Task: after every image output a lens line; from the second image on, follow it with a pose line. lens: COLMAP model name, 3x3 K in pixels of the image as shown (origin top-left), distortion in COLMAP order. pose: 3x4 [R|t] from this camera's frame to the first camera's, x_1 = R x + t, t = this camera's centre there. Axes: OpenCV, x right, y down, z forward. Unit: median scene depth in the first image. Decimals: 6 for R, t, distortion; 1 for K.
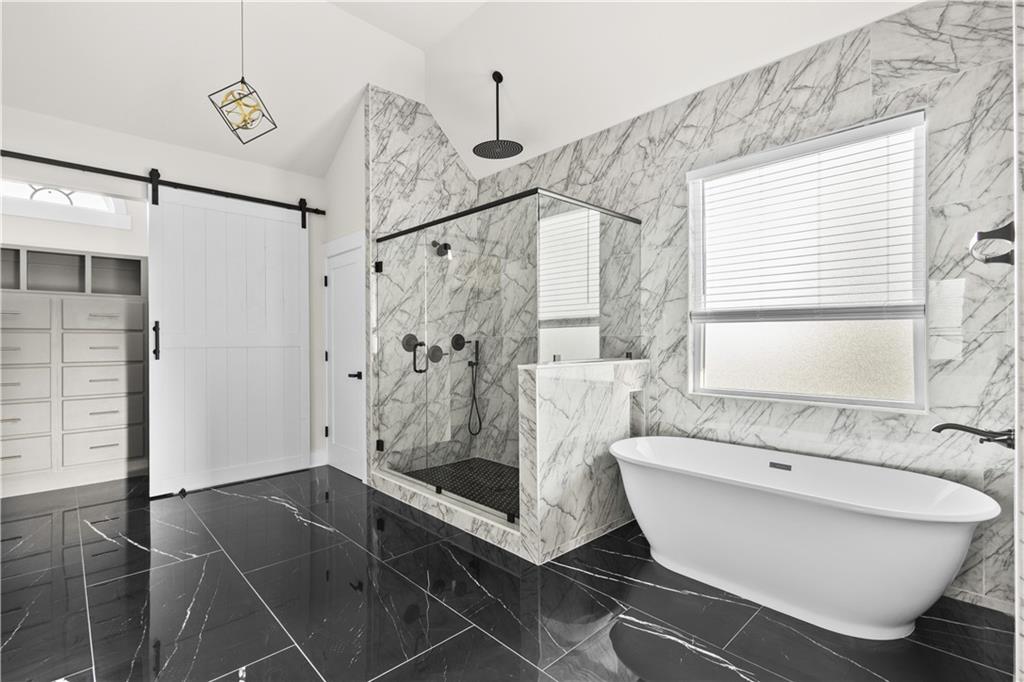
lens RADIAL K [[477.4, 0, 515.6], [0, 477.4, 340.2], [0, 0, 1]] dist [0.019613, 0.000644]
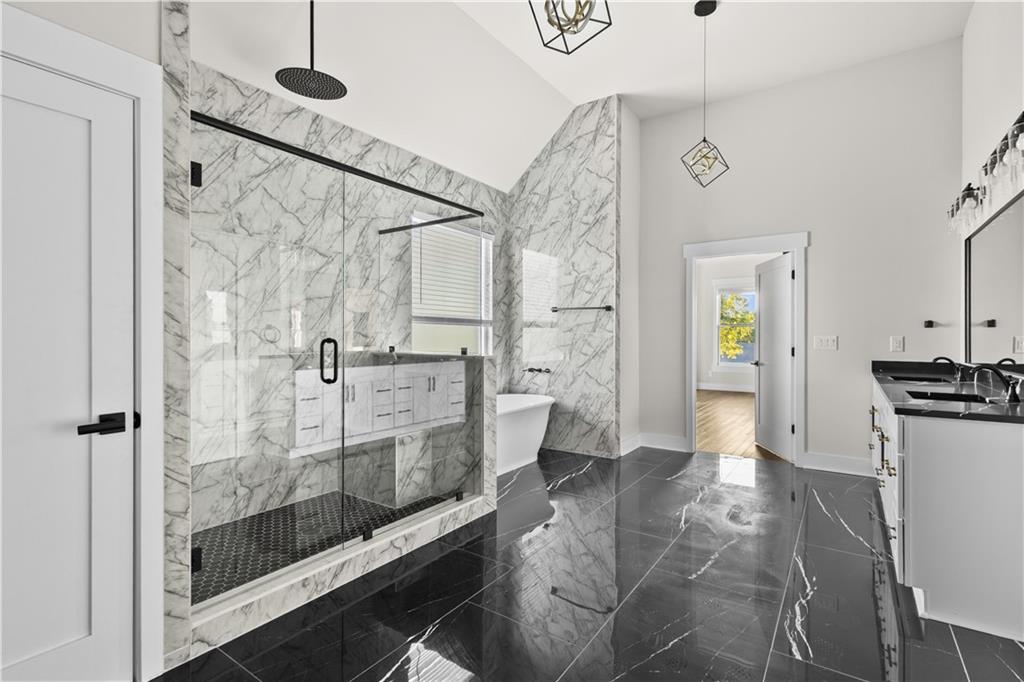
lens RADIAL K [[477.4, 0, 512.6], [0, 477.4, 338.5], [0, 0, 1]] dist [0.019613, 0.000644]
pose [[-0.194472, -0.001844, 0.980906, -0.997418], [0.001547, 0.999996, 0.002187, 0.005197], [-0.980907, 0.001943, -0.194469, 0.981181]]
